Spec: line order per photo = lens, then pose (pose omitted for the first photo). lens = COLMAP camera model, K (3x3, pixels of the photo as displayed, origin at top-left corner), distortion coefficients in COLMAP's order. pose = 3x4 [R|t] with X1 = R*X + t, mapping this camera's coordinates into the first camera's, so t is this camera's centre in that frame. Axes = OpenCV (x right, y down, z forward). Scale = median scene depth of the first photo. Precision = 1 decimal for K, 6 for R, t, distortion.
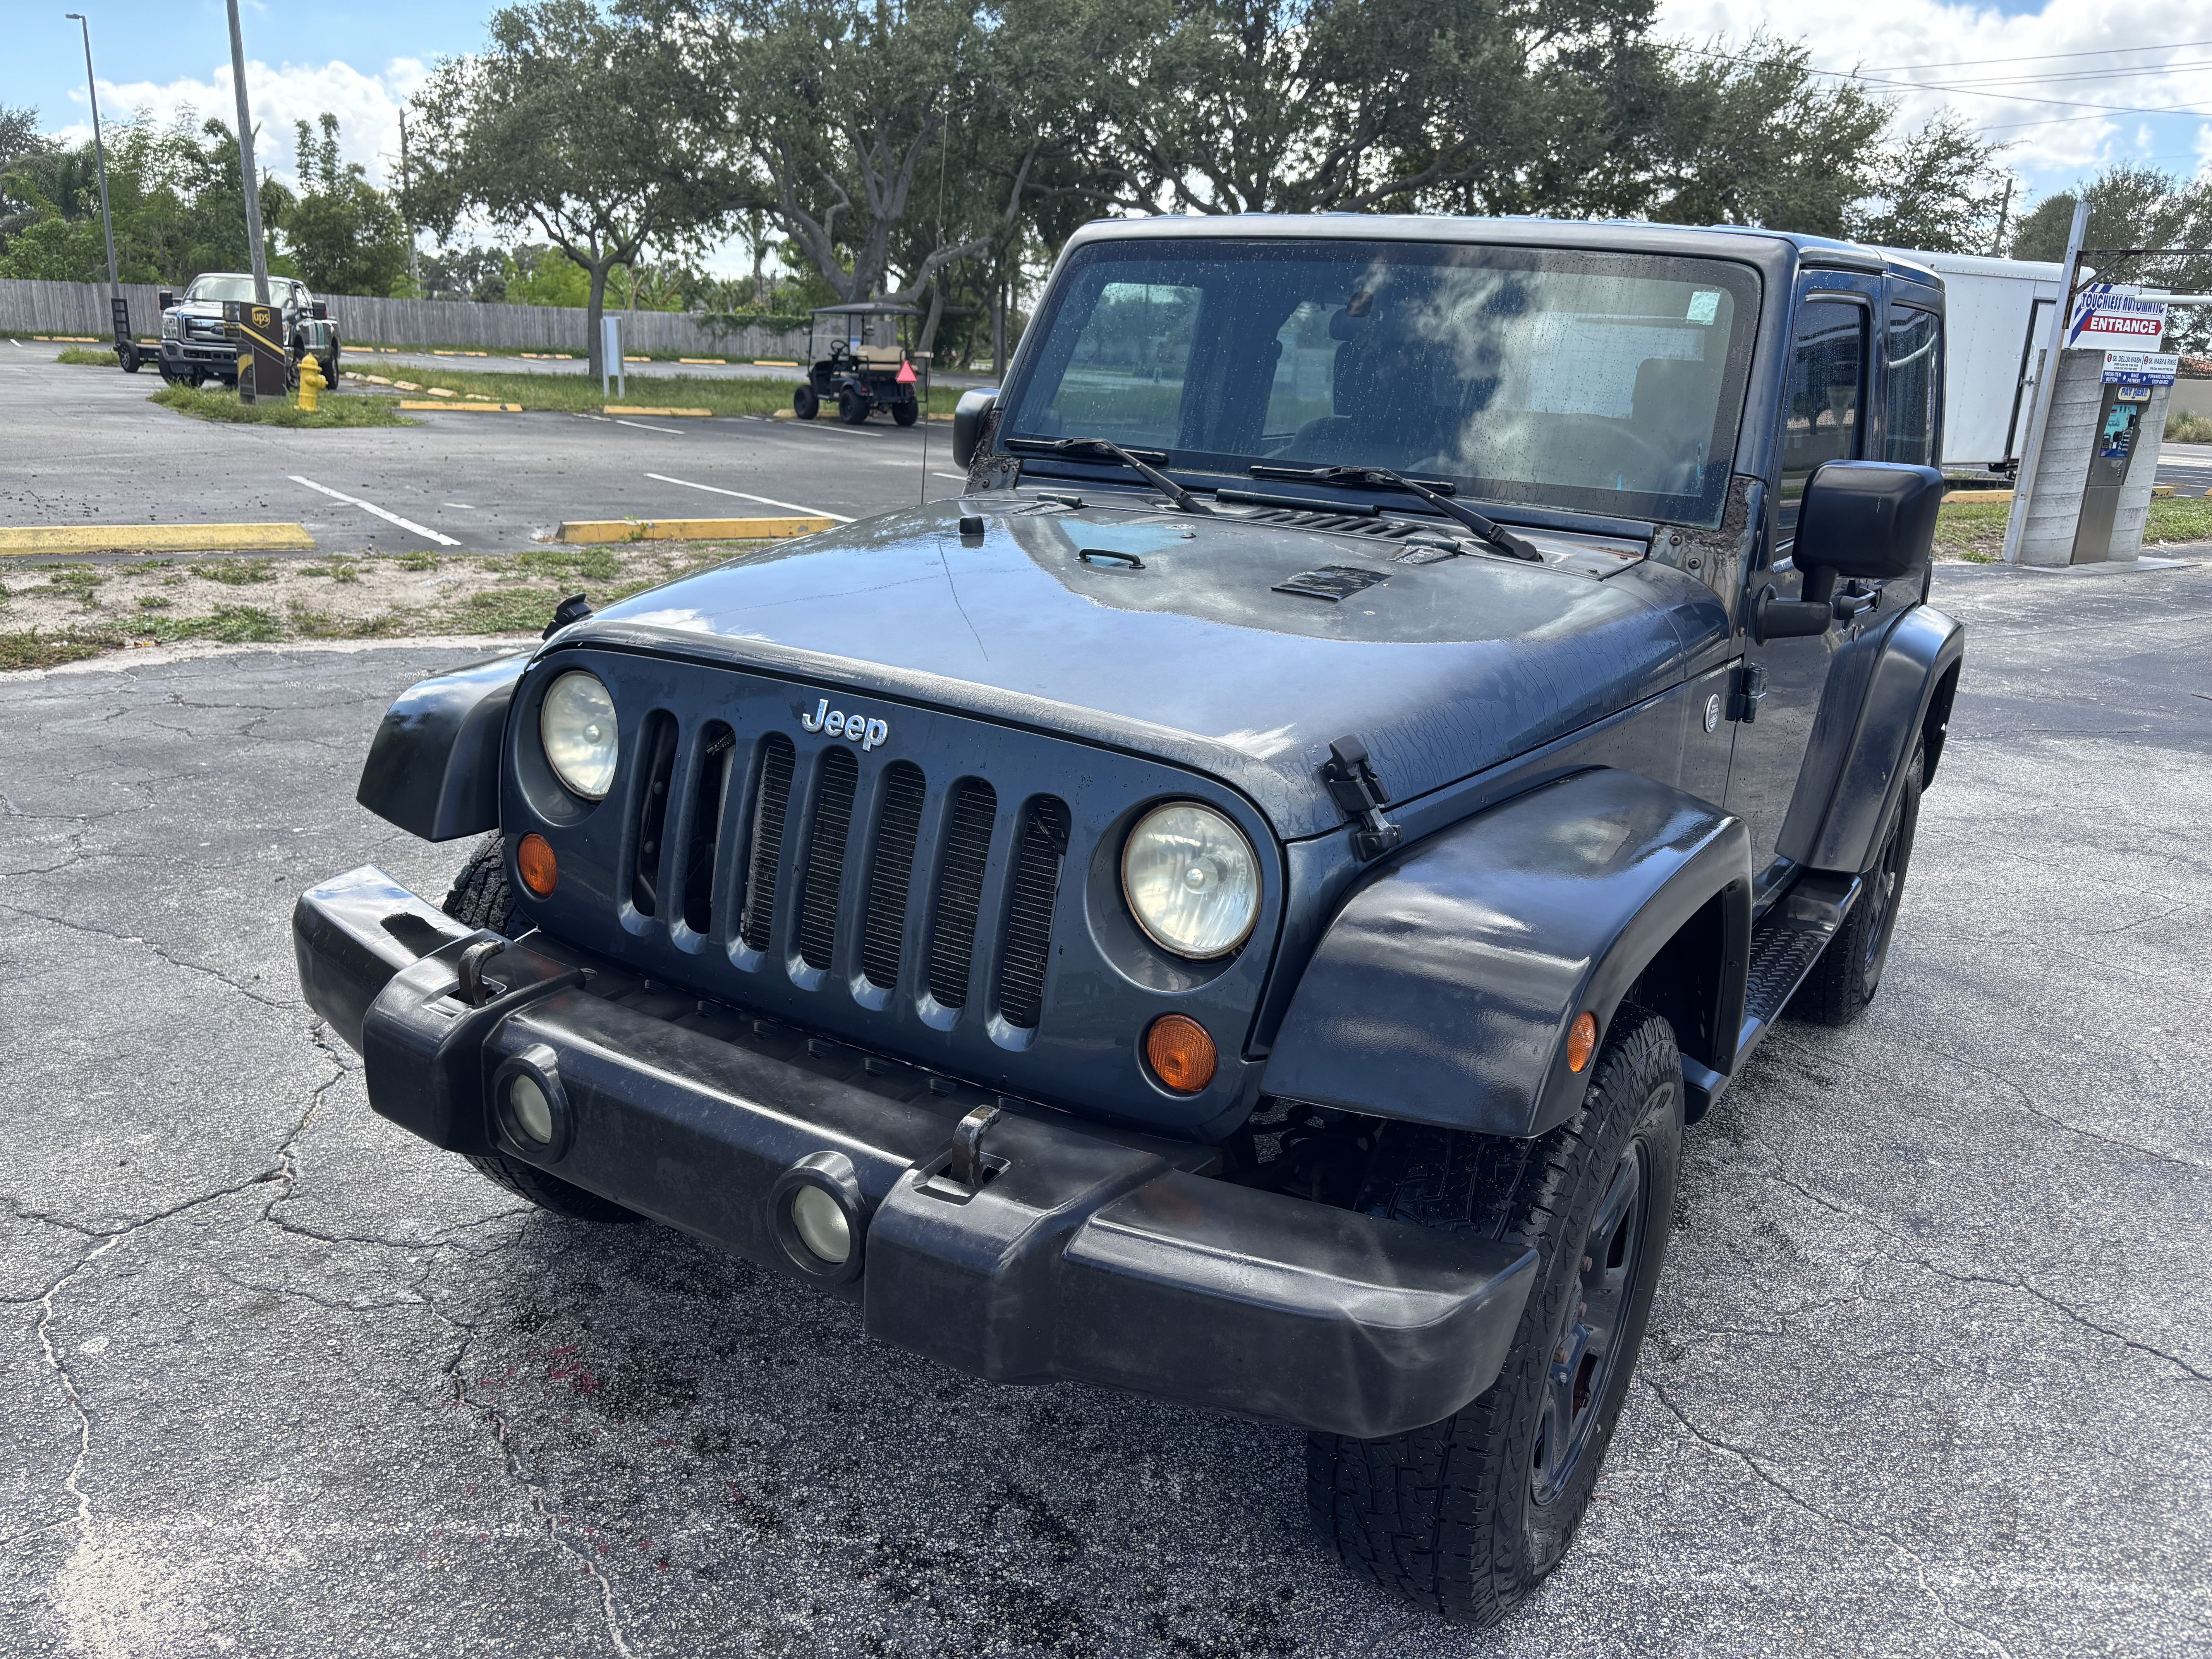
lens RADIAL K [[1664.3, 0, 1106.0], [0, 1664.3, 829.5], [0, 0, 1]] dist [0.063192, -0.075915]
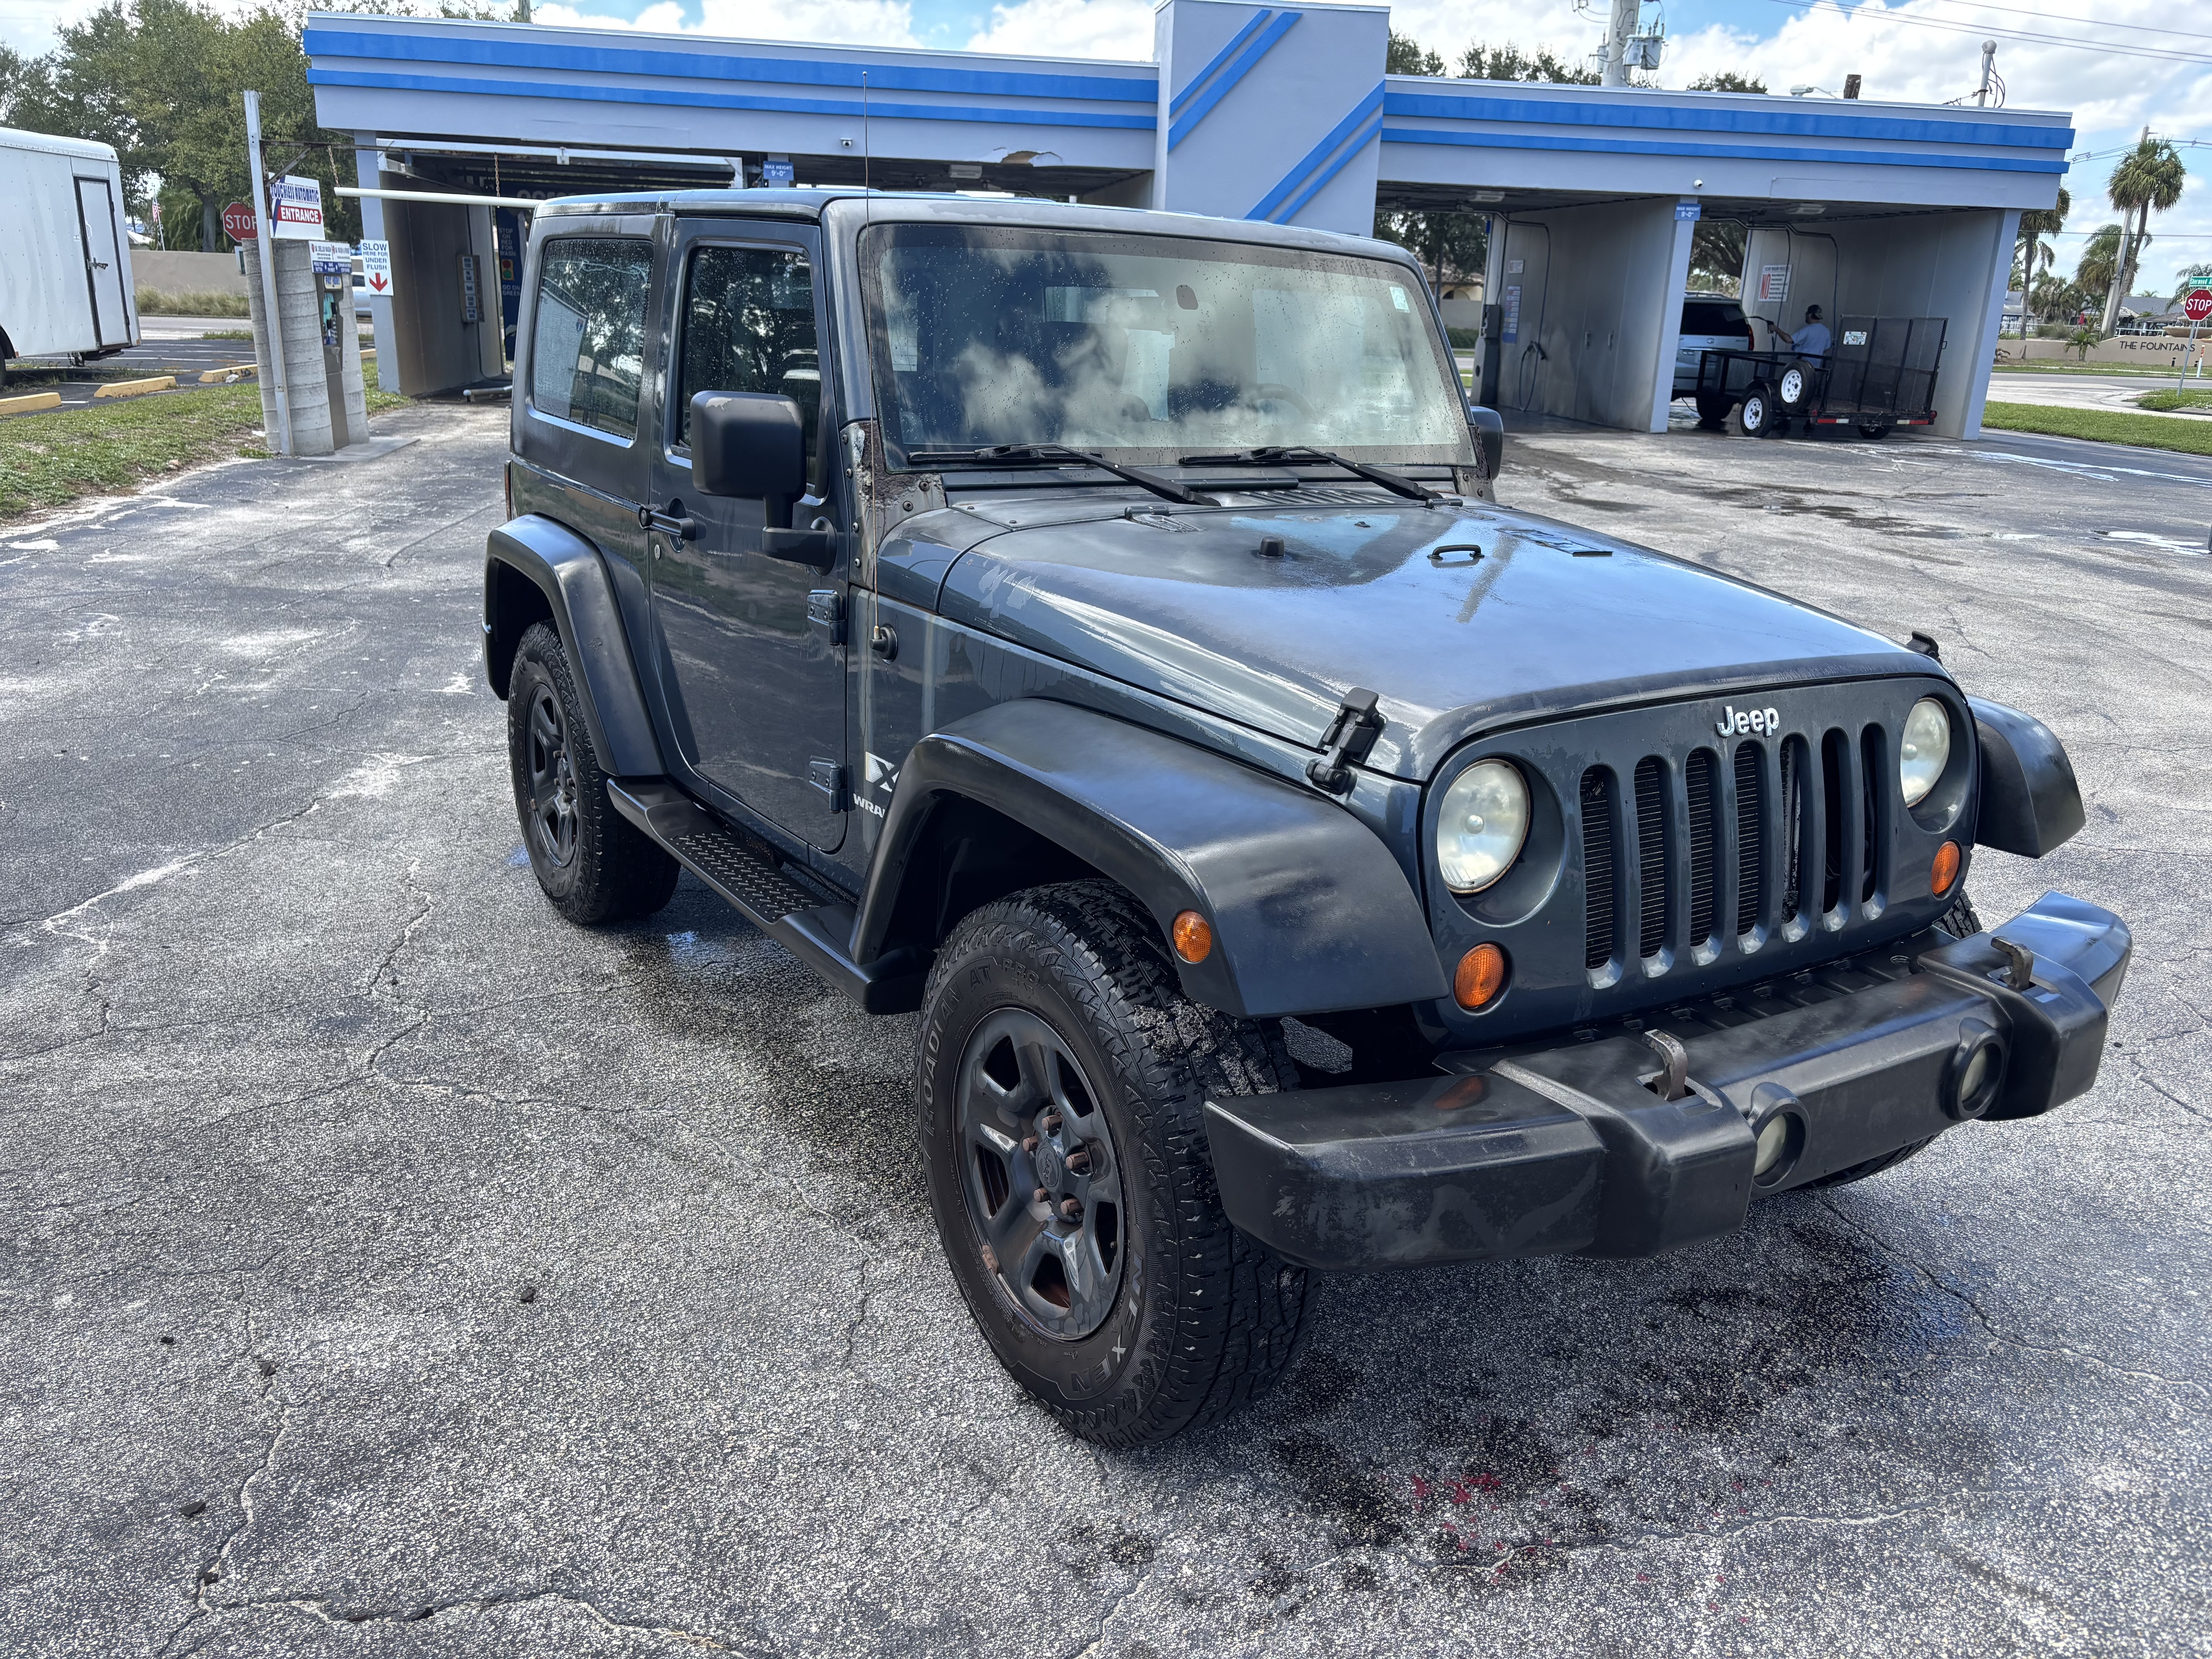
lens RADIAL K [[1664.3, 0, 1106.0], [0, 1664.3, 829.5], [0, 0, 1]] dist [0.063192, -0.075915]
pose [[0.431030, -0.300515, 0.850825, -1.143449], [0.236802, 0.947536, 0.214710, -0.291388], [-0.870711, 0.108930, 0.479579, 0.705846]]
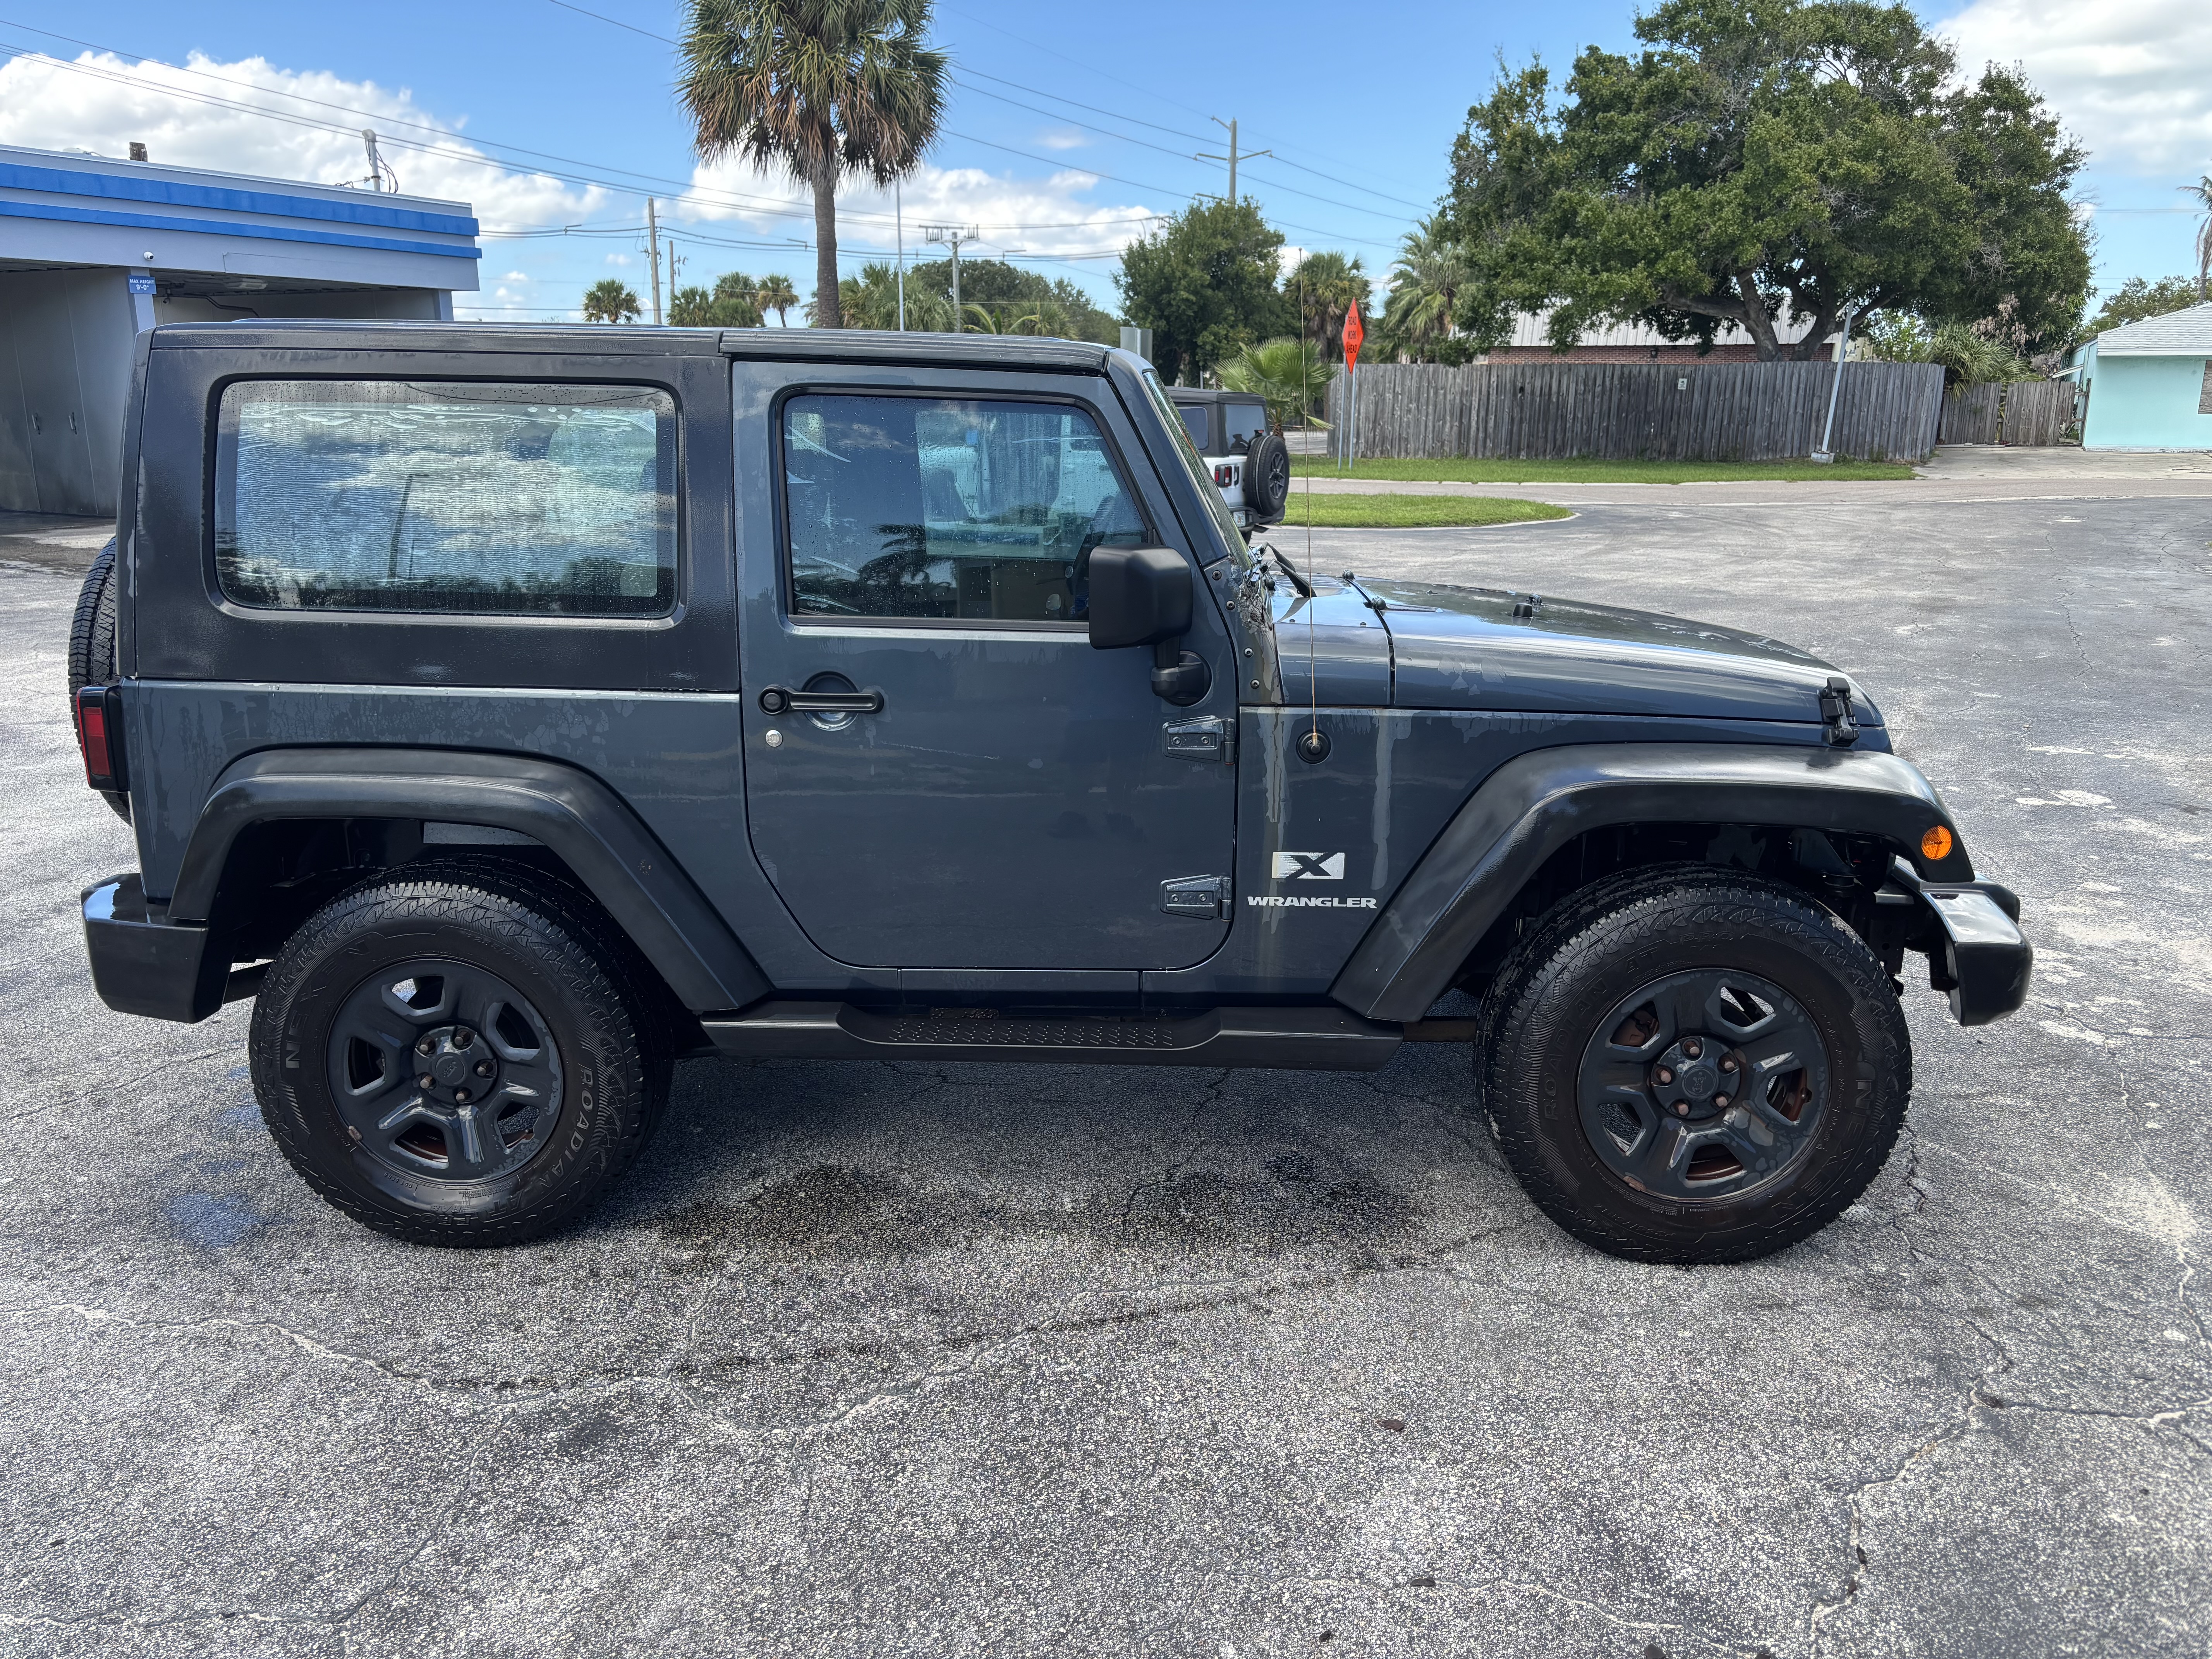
lens RADIAL K [[1664.3, 0, 1106.0], [0, 1664.3, 829.5], [0, 0, 1]] dist [0.063192, -0.075915]
pose [[-0.477694, -0.263896, 0.837954, -1.209009], [0.222073, 0.886570, 0.405804, -0.734604], [-0.849996, 0.379937, -0.364905, 2.110966]]
